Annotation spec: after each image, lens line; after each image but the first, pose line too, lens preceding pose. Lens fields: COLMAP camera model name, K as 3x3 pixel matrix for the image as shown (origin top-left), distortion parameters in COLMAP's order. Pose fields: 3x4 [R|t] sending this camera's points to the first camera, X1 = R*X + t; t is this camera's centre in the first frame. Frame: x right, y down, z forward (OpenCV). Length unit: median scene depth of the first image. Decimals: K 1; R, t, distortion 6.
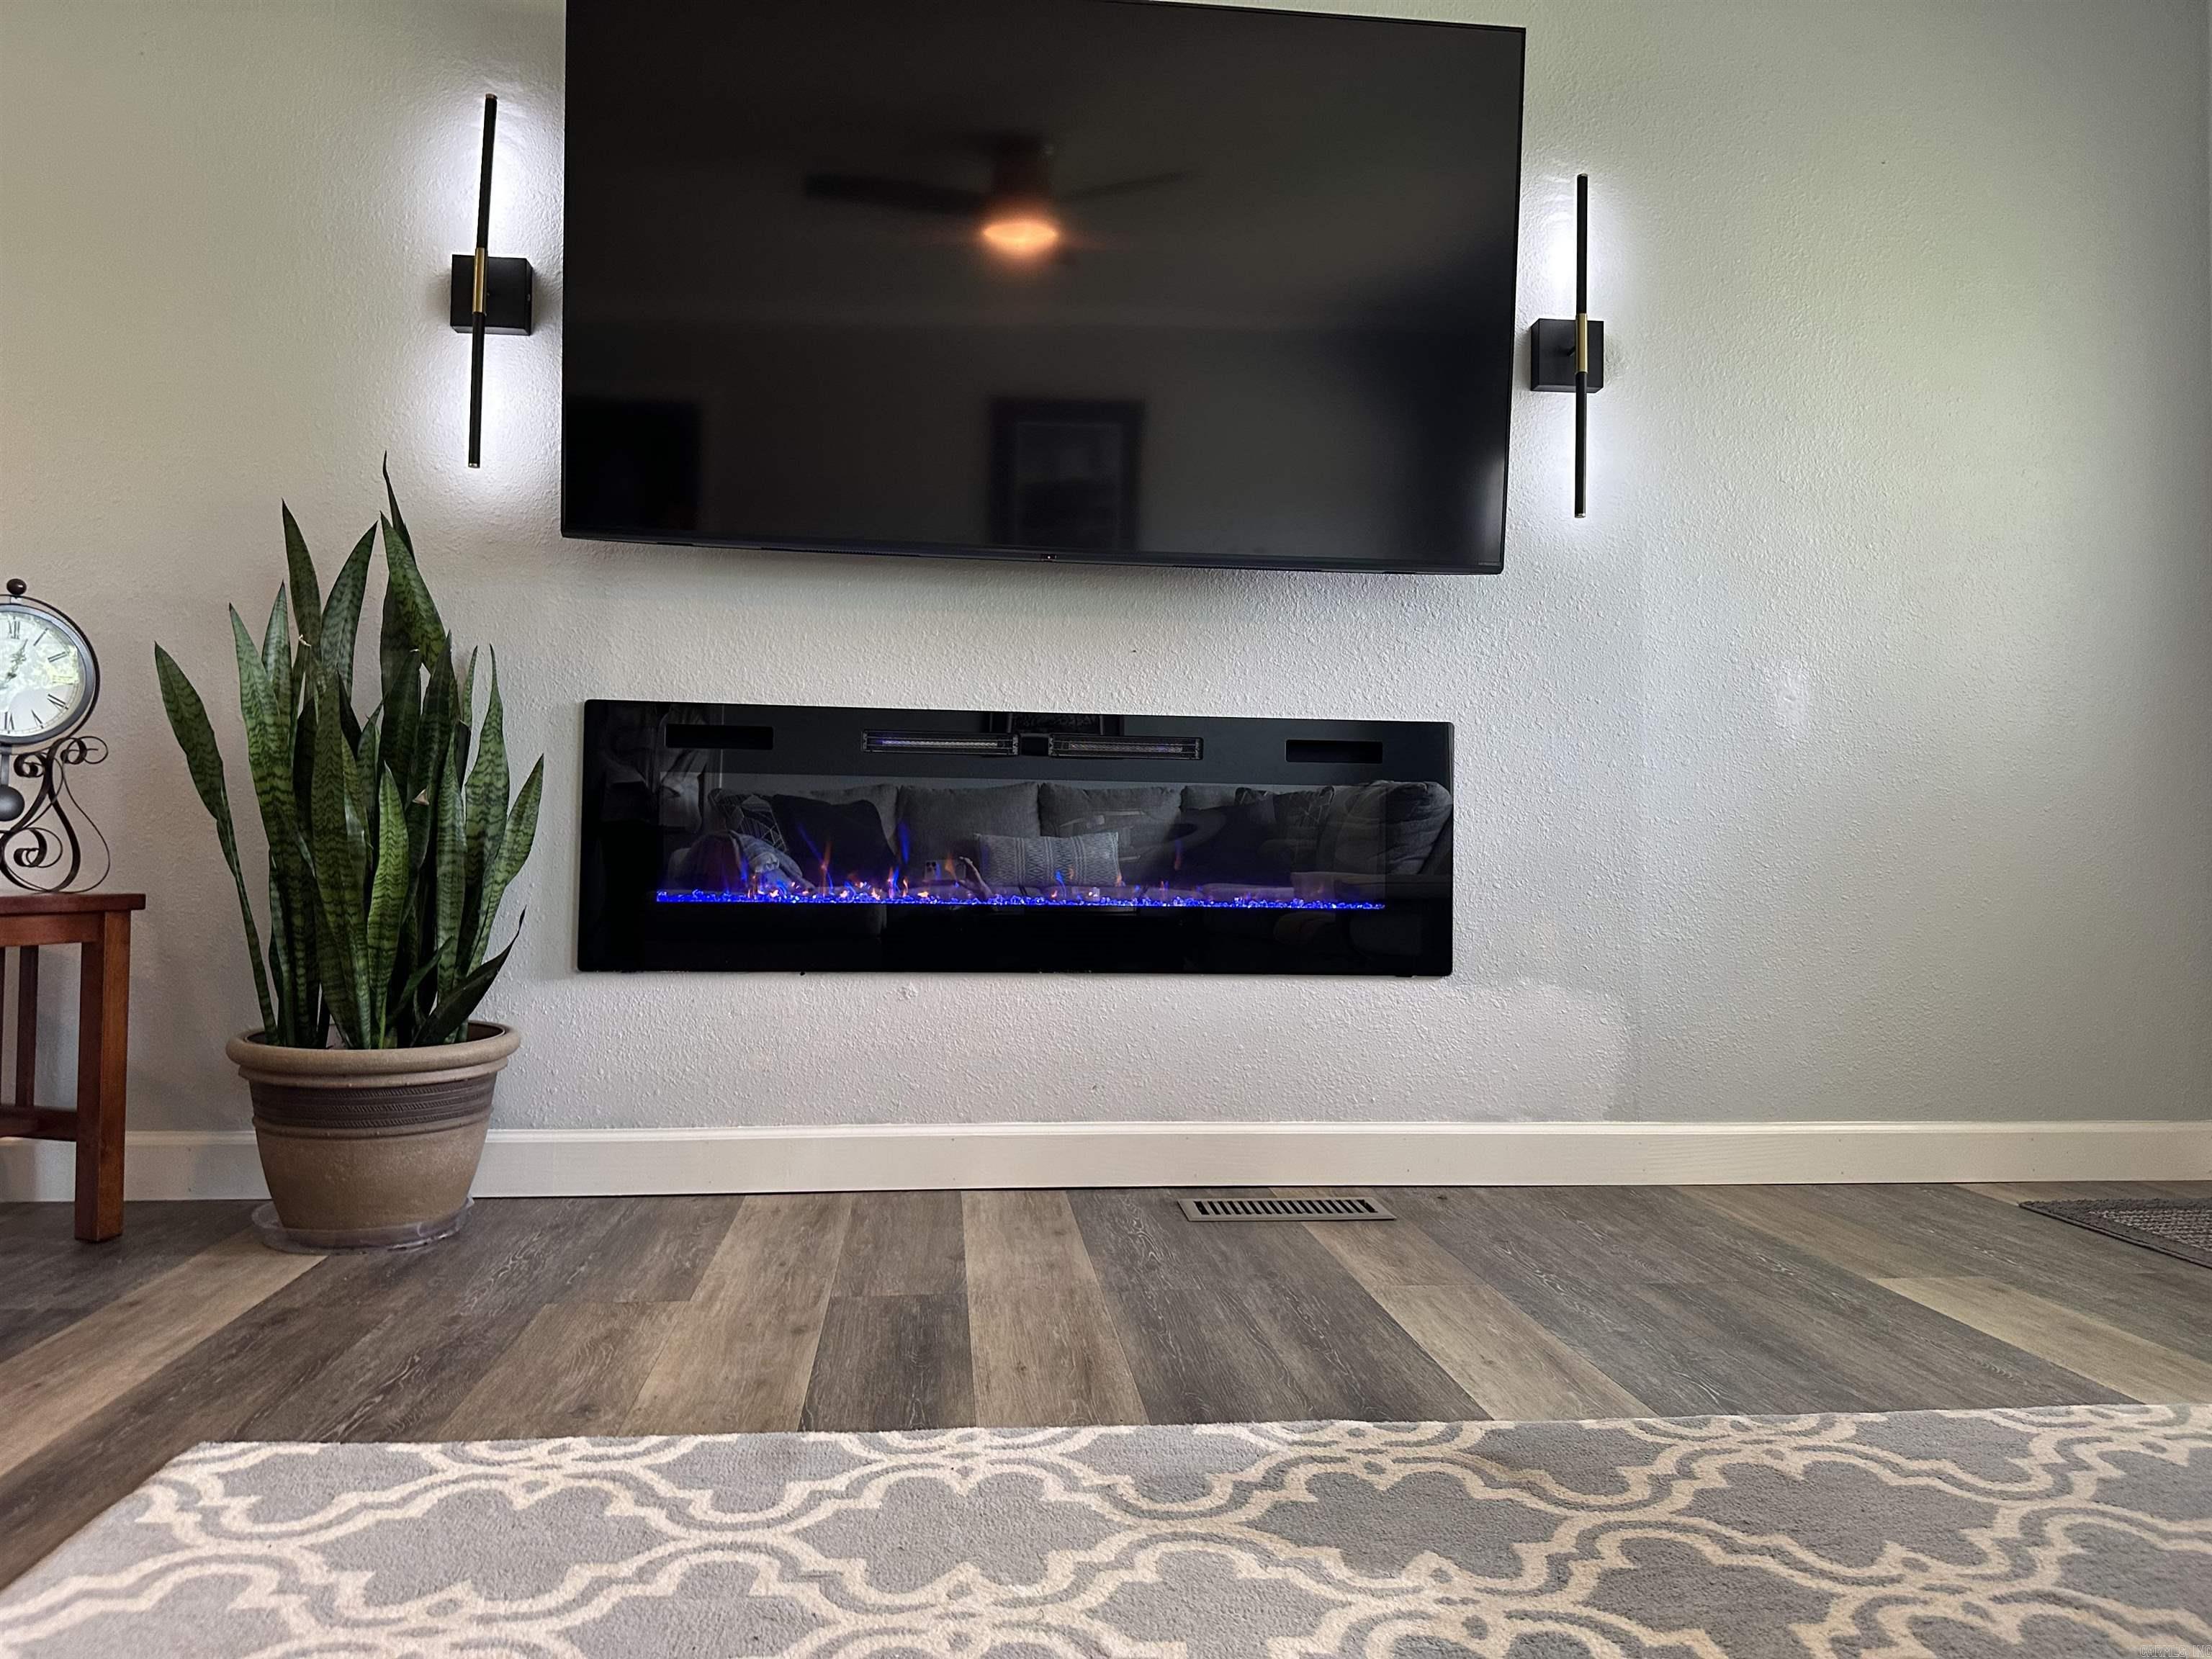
lens RADIAL K [[1561.0, 0, 1106.0], [0, 1561.0, 829.5], [0, 0, 1]] dist [0.131008, -0.193745]
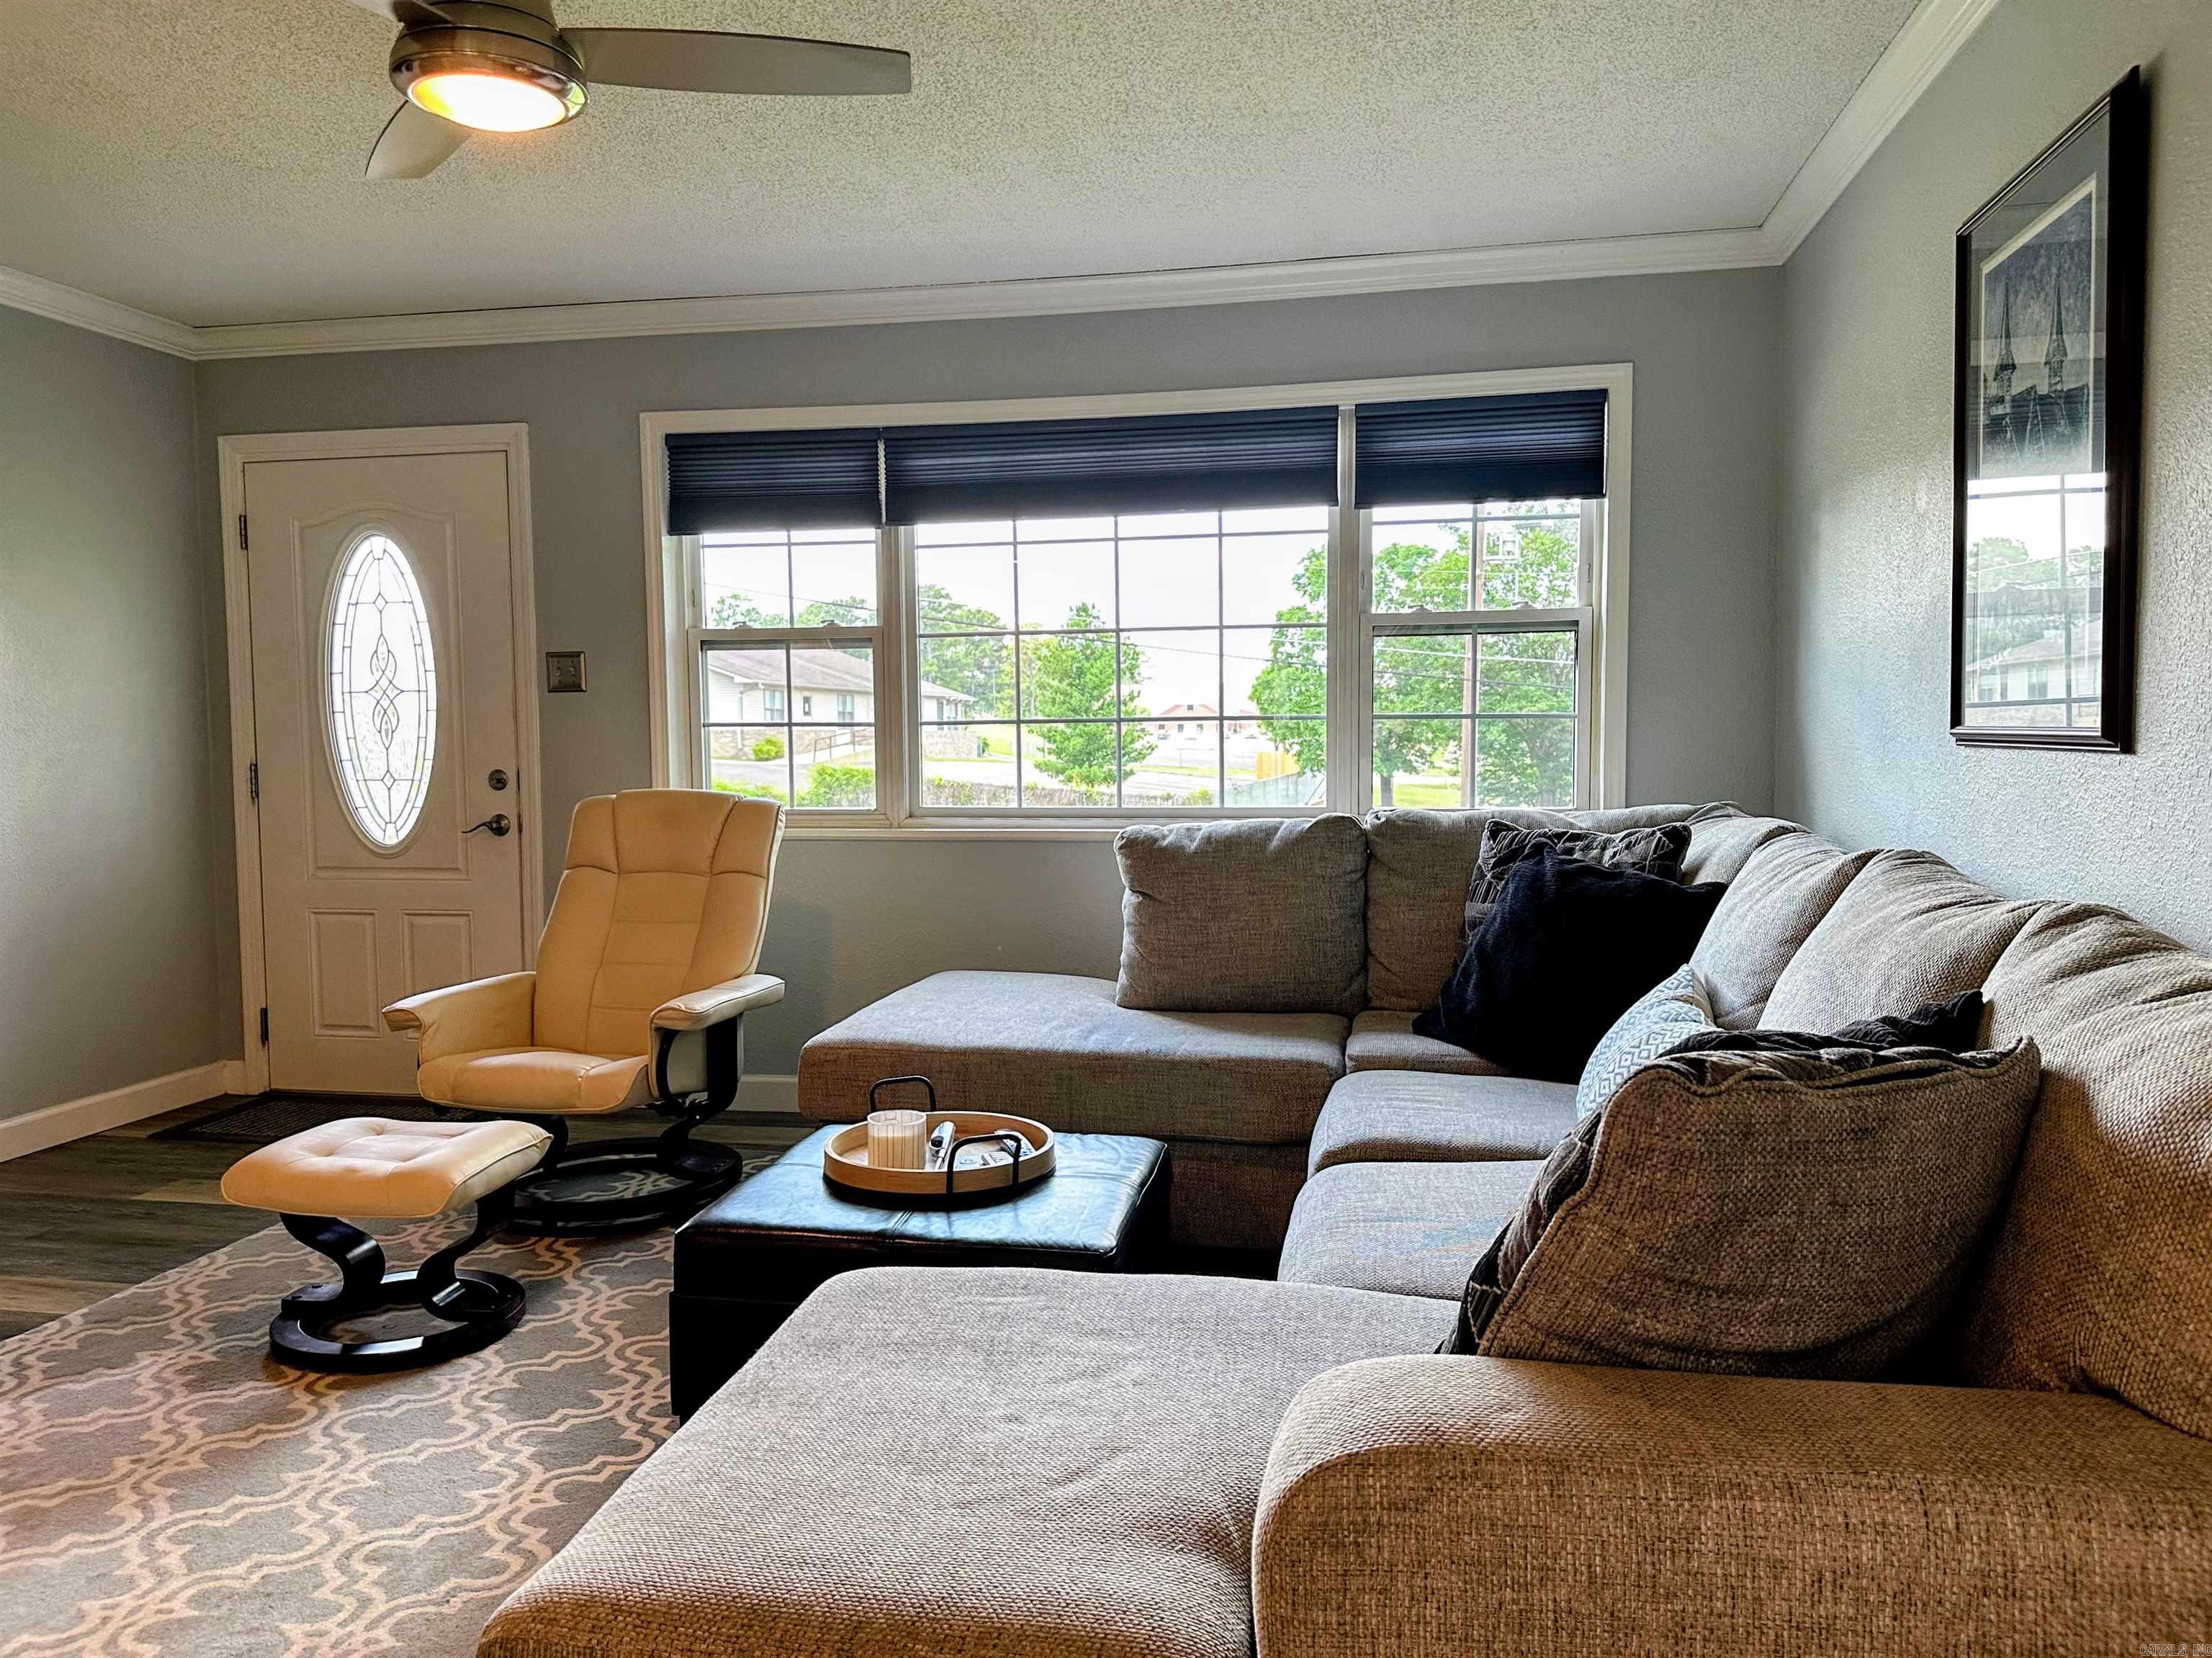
lens RADIAL K [[1560.9, 0, 1106.0], [0, 1560.9, 829.0], [0, 0, 1]] dist [0.131008, -0.193745]
pose [[0.298624, -0.075299, 0.951396, -1.262321], [0.002379, 0.996938, 0.078157, -0.390553], [-0.954368, -0.021076, 0.297889, -0.820834]]
